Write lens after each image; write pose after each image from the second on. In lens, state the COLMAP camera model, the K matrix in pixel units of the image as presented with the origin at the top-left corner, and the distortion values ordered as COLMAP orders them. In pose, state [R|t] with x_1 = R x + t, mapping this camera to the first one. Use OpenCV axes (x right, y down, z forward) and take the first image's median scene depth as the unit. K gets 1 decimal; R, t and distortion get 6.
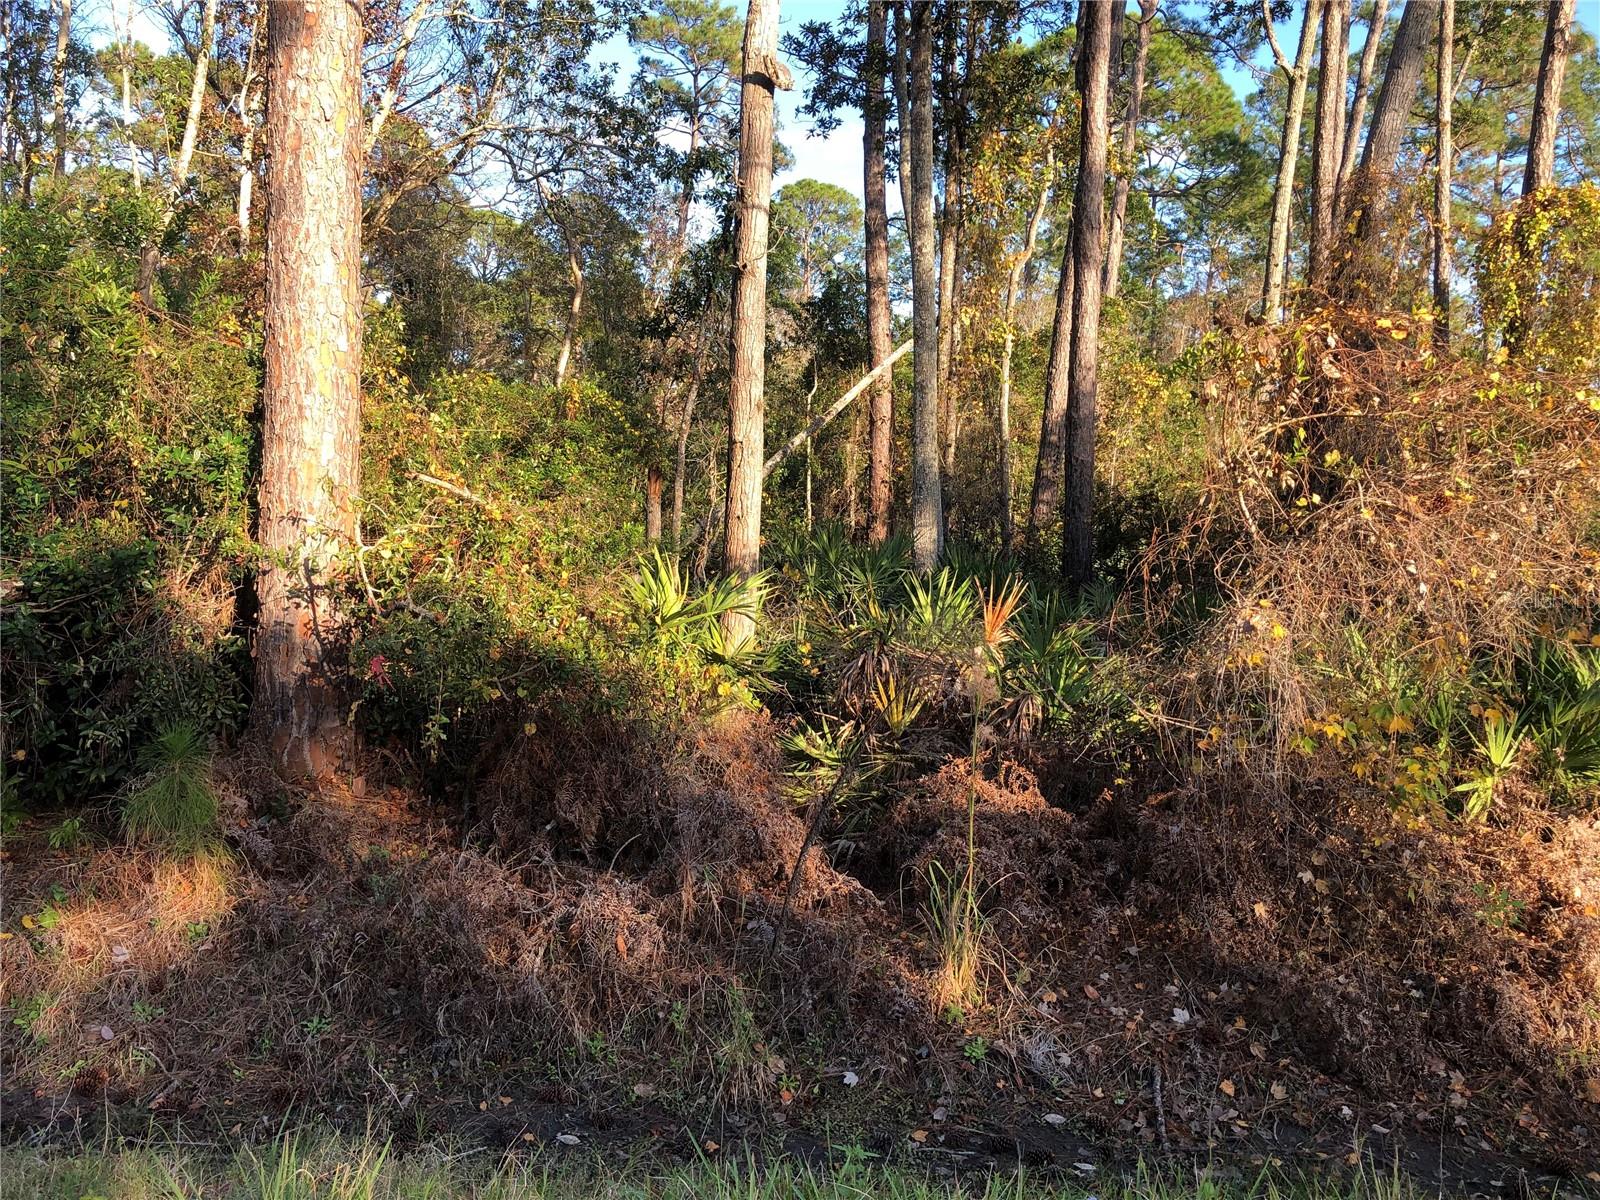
lens RADIAL K [[1354.8, 0, 775.1], [0, 1354.8, 595.7], [0, 0, 1]] dist [0.018363, -0.017241]
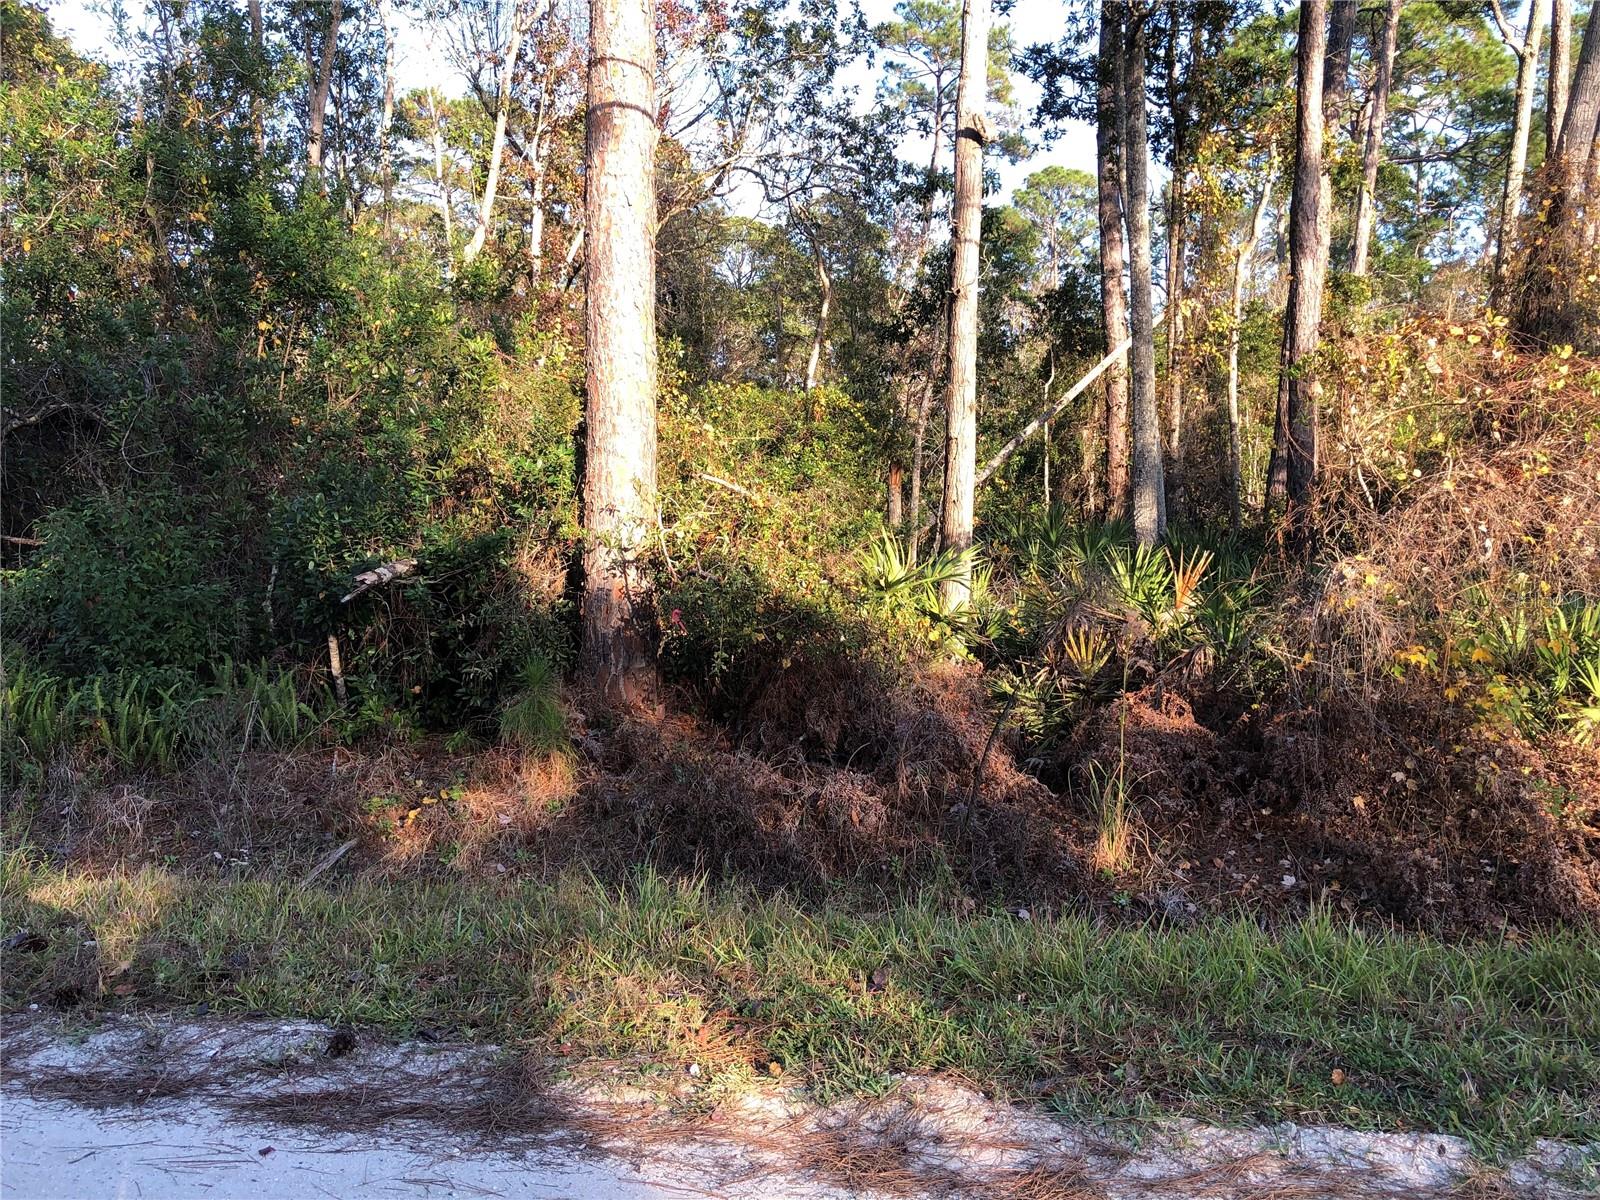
lens RADIAL K [[1315.3, 0, 778.2], [0, 1315.3, 604.0], [0, 0, 1]] dist [0.085613, -0.149347]
pose [[0.983099, -0.008425, -0.182880, 0.035073], [0.011314, 0.999827, 0.014760, 0.015061], [0.182724, -0.016579, 0.983024, -0.198492]]
